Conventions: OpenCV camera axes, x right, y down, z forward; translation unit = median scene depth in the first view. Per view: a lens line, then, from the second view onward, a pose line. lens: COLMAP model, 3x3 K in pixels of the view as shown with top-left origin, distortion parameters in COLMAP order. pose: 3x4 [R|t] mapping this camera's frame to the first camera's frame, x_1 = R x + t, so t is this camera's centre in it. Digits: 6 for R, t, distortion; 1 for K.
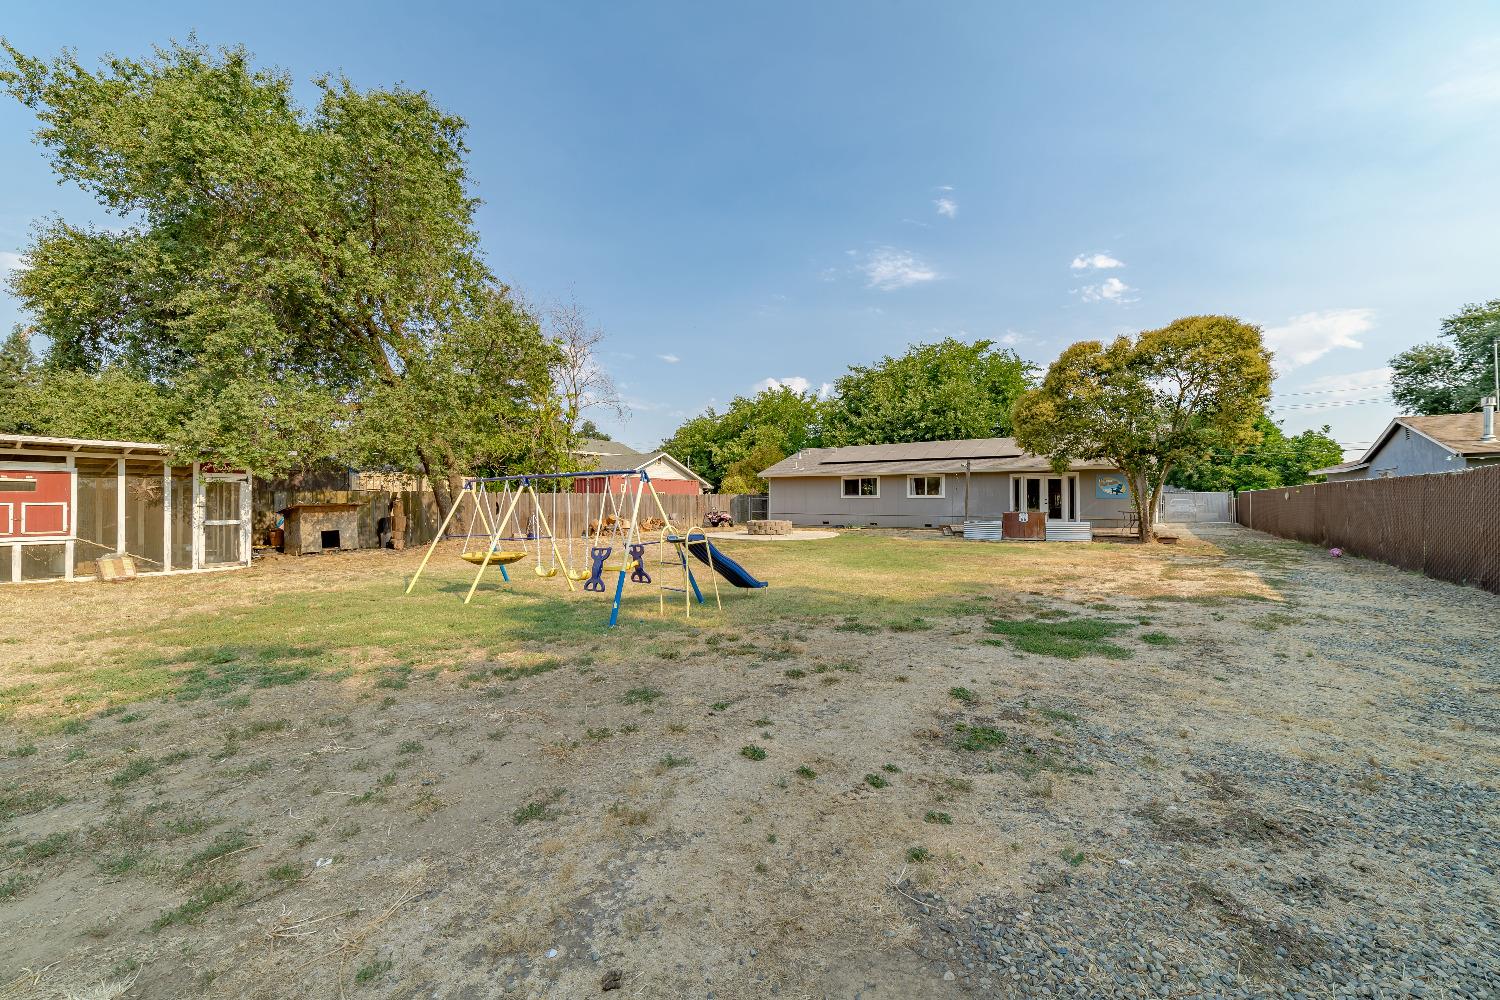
lens RADIAL K [[561.7, 0, 758.0], [0, 561.7, 496.3], [0, 0, 1]] dist [-0.000077, 0.001635]
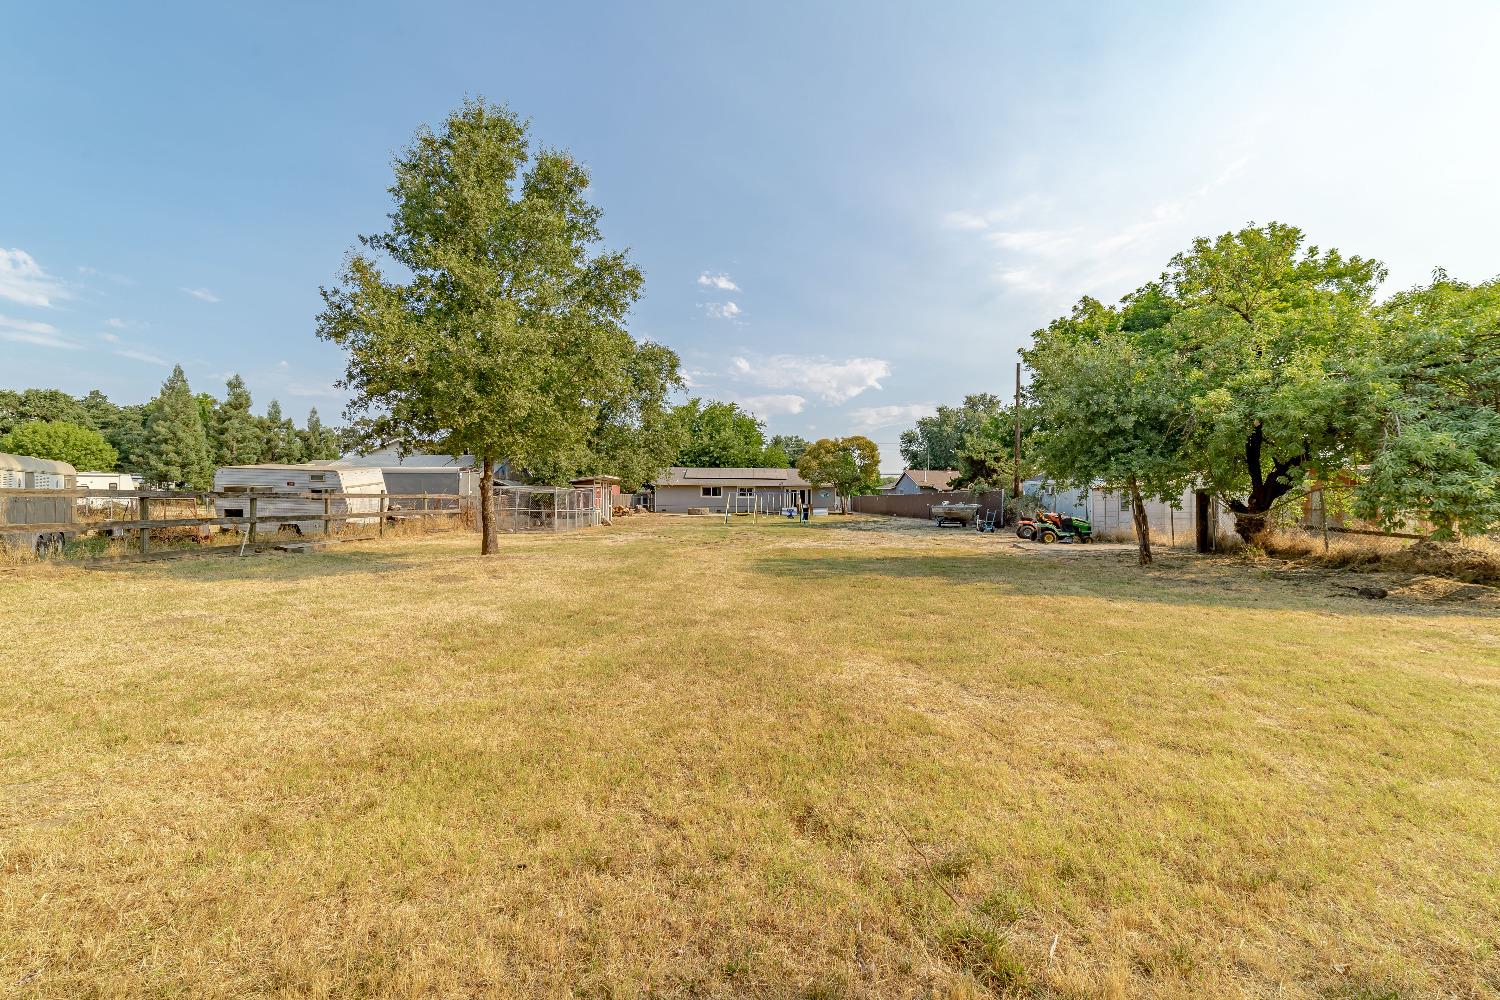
lens RADIAL K [[607.9, 0, 763.7], [0, 607.9, 510.6], [0, 0, 1]] dist [-0.011021, 0.002944]
pose [[0.807403, -0.005585, 0.589974, -0.569729], [-0.010310, 0.999669, 0.023574, -0.001744], [-0.589911, -0.025117, 0.807078, -0.486324]]
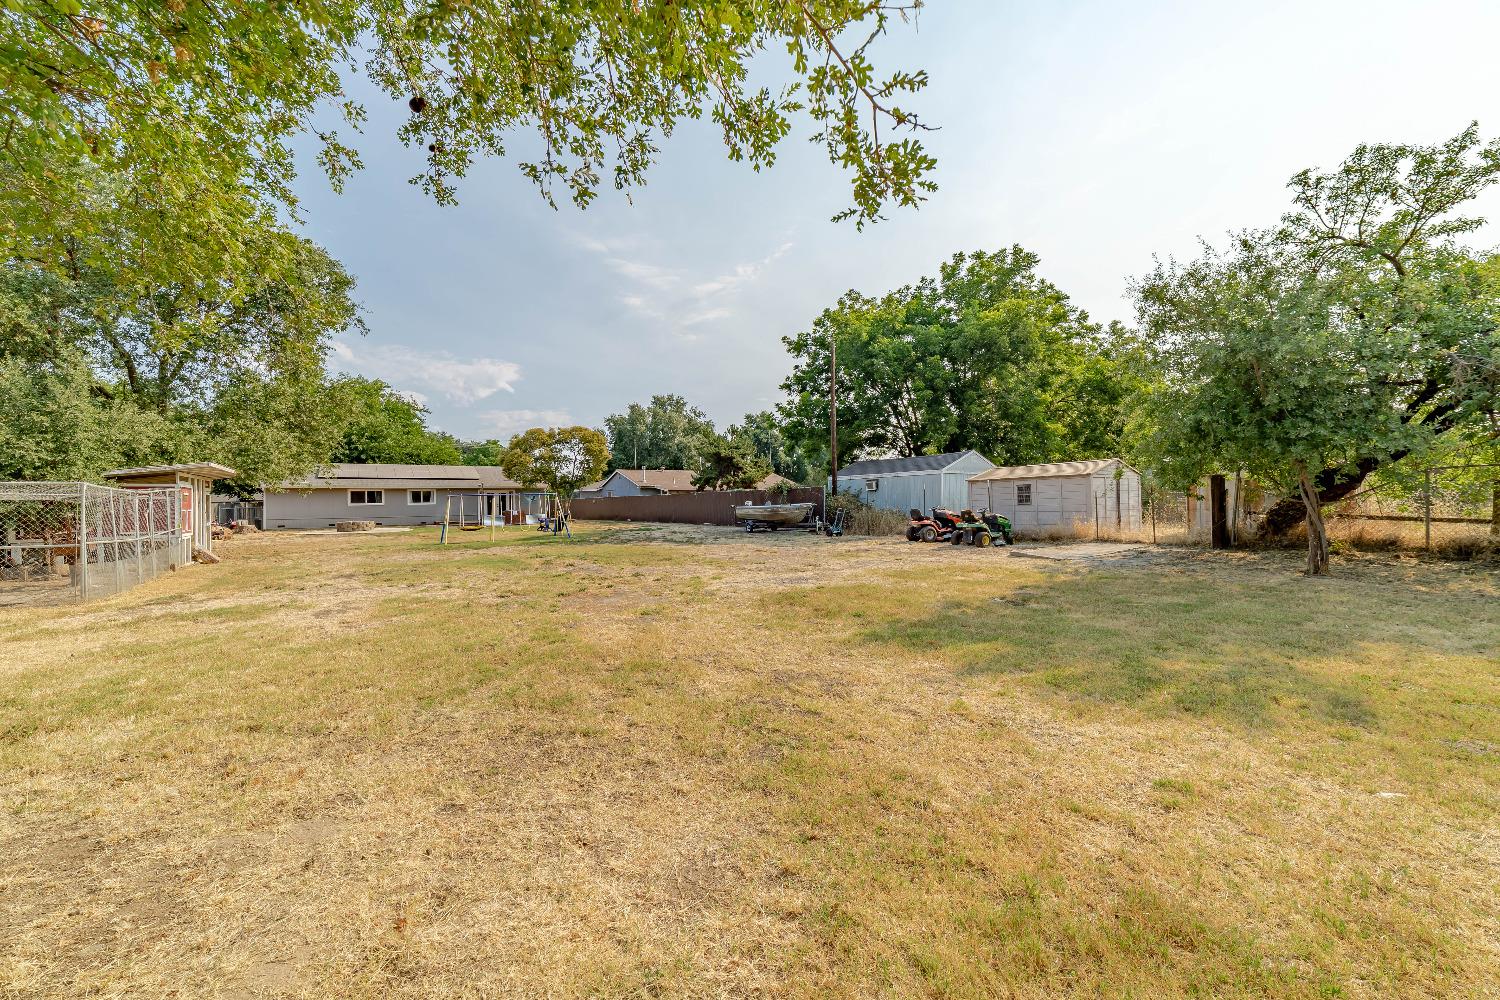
lens RADIAL K [[586.3, 0, 747.4], [0, 586.3, 499.9], [0, 0, 1]] dist [-0.014289, 0.005462]
pose [[0.358339, -0.003962, 0.933583, -0.501579], [0.012665, 0.999920, -0.000617, 0.001339], [-0.933506, 0.012045, 0.358360, -0.210911]]
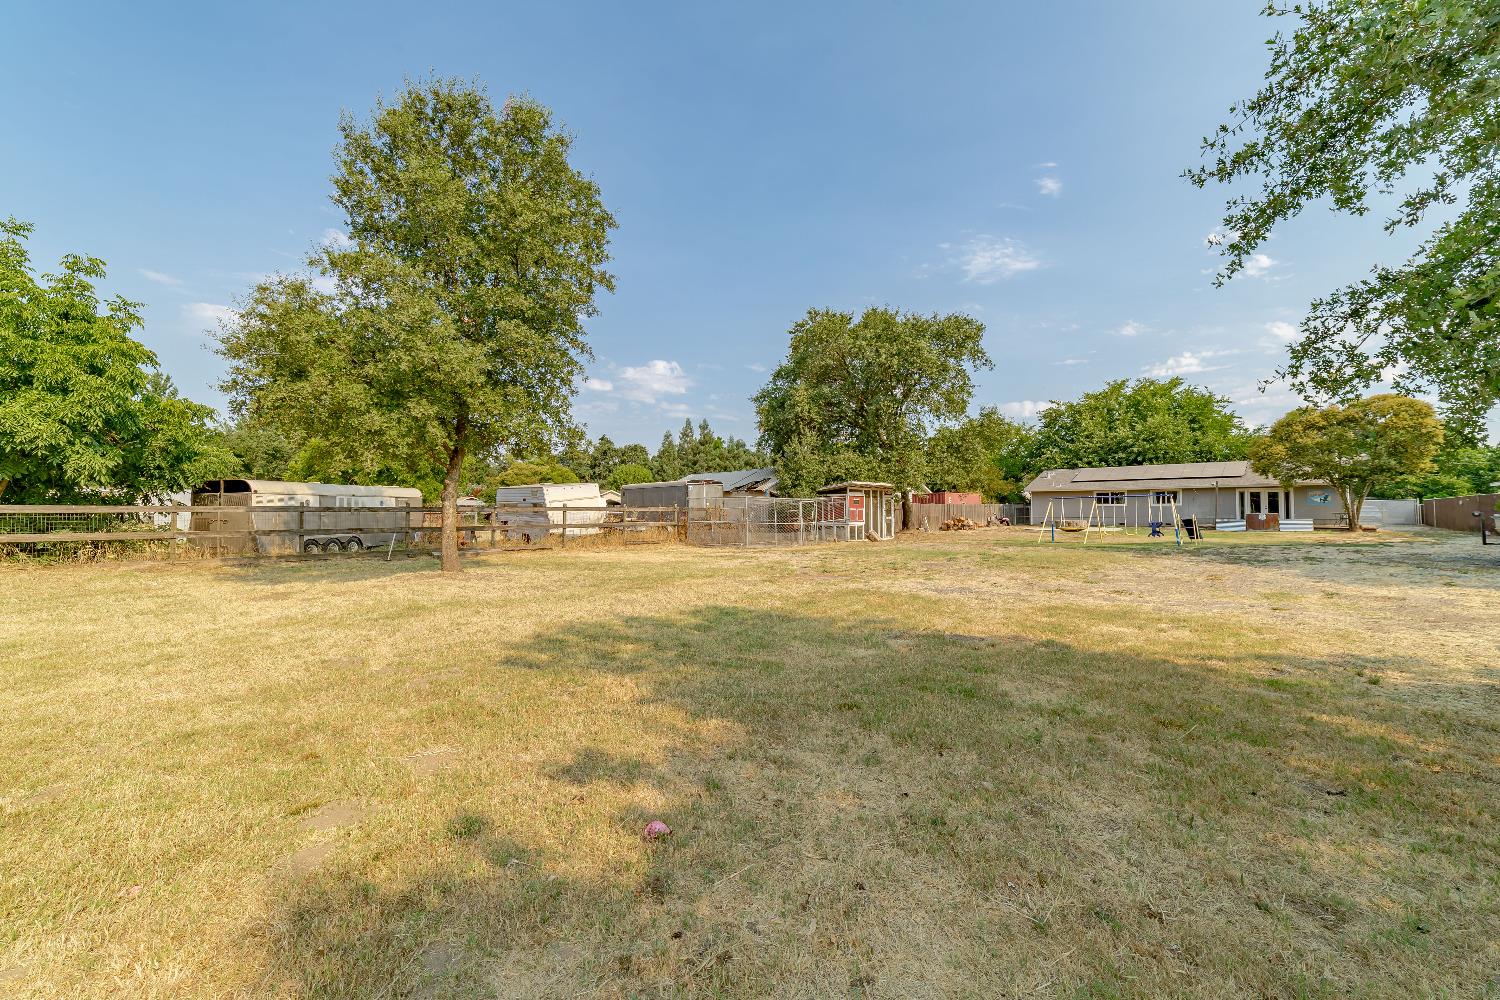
lens RADIAL K [[586.3, 0, 737.4], [0, 586.3, 505.5], [0, 0, 1]] dist [-0.014289, 0.005462]
pose [[0.986097, -0.006105, -0.166056, -0.323923], [0.005693, 0.999979, -0.002954, 0.000631], [0.166071, 0.001968, 0.986112, -0.393798]]
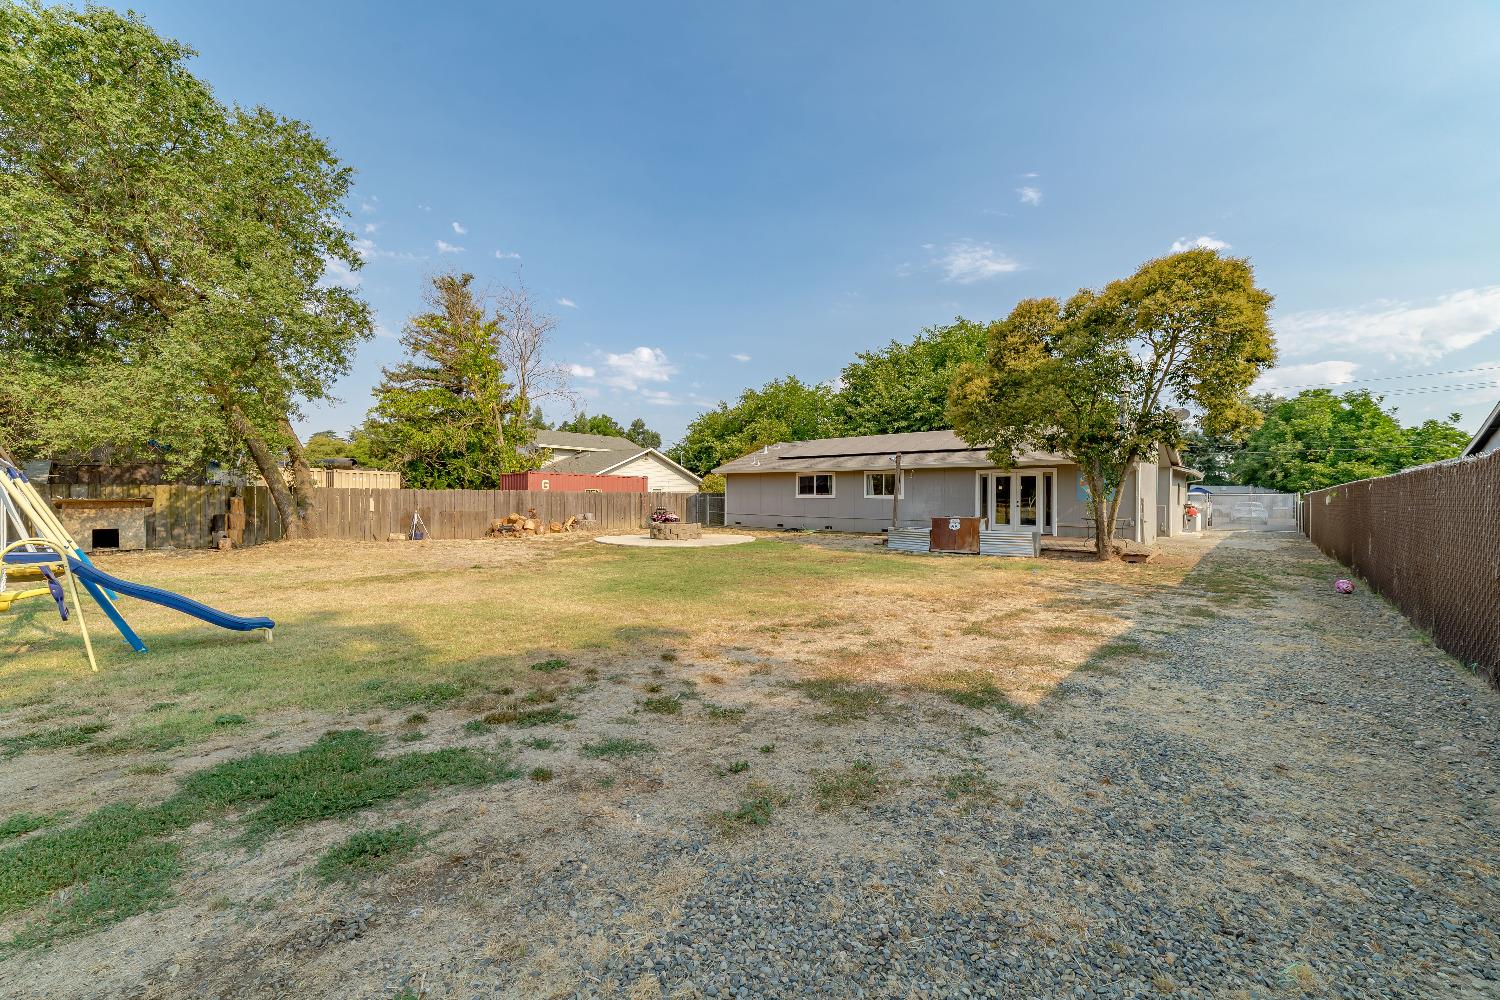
lens RADIAL K [[561.7, 0, 765.4], [0, 561.7, 484.2], [0, 0, 1]] dist [-0.000077, 0.001635]
pose [[0.992798, 0.005763, -0.119662, 0.135549], [-0.008018, 0.999799, -0.018369, -0.000799], [0.119532, 0.019196, 0.992645, 0.082817]]
